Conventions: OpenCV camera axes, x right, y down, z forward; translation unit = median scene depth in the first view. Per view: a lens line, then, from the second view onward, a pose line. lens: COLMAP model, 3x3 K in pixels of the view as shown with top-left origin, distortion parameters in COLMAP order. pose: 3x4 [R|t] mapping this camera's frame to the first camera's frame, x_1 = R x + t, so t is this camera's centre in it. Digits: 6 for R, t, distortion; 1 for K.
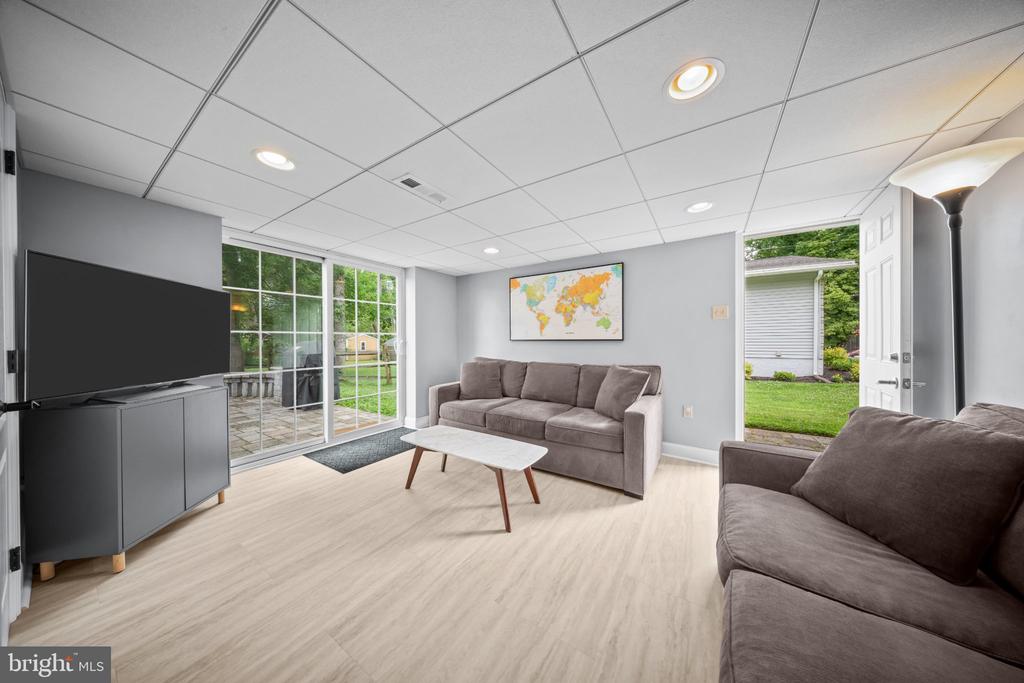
lens RADIAL K [[300.7, 0, 511.0], [0, 300.7, 340.0], [0, 0, 1]] dist [-0.000573, -0.000398]
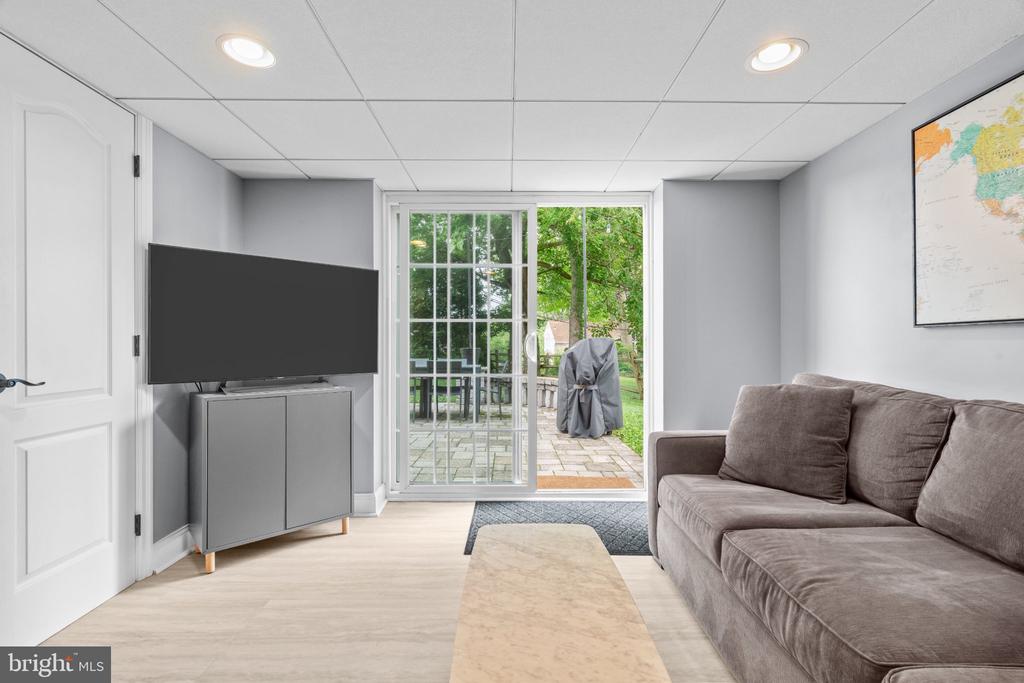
lens RADIAL K [[453.1, 0, 510.2], [0, 453.1, 340.9], [0, 0, 1]] dist [-0.011271, 0.005090]
pose [[0.556681, -0.001978, -0.830724, 0.175985], [0.000237, 0.999998, -0.002222, 0.020524], [0.830727, 0.001040, 0.556680, 0.436344]]
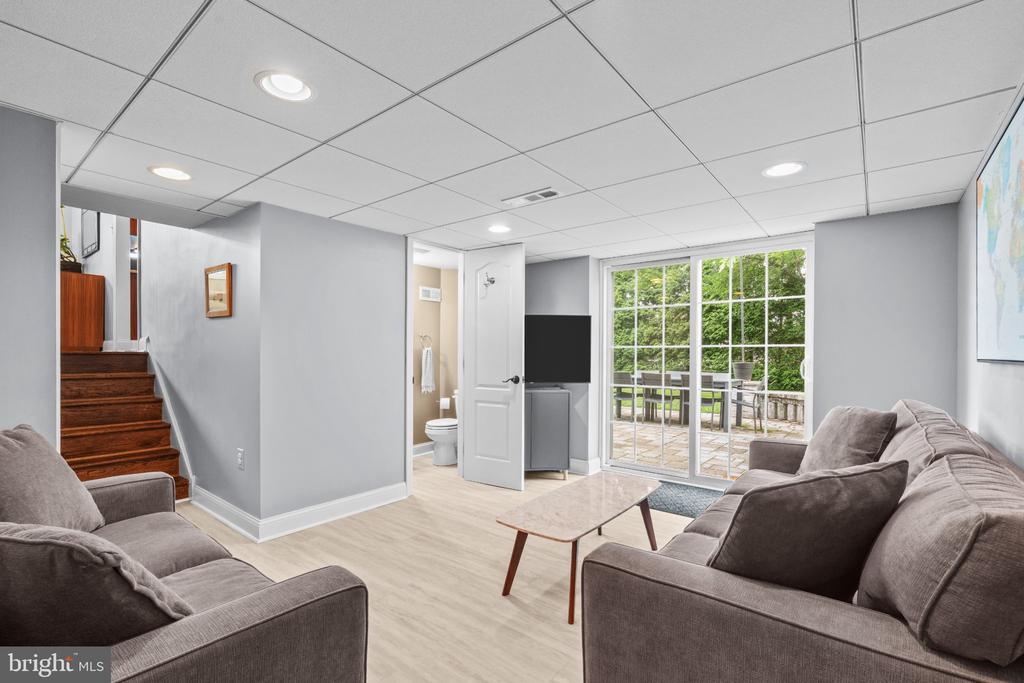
lens RADIAL K [[453.1, 0, 521.3], [0, 453.1, 357.0], [0, 0, 1]] dist [-0.011271, 0.005090]
pose [[-0.065909, 0.013389, -0.997736, 0.632622], [-0.001393, 0.999908, 0.013510, -0.011963], [0.997825, 0.002281, -0.065884, 0.590253]]
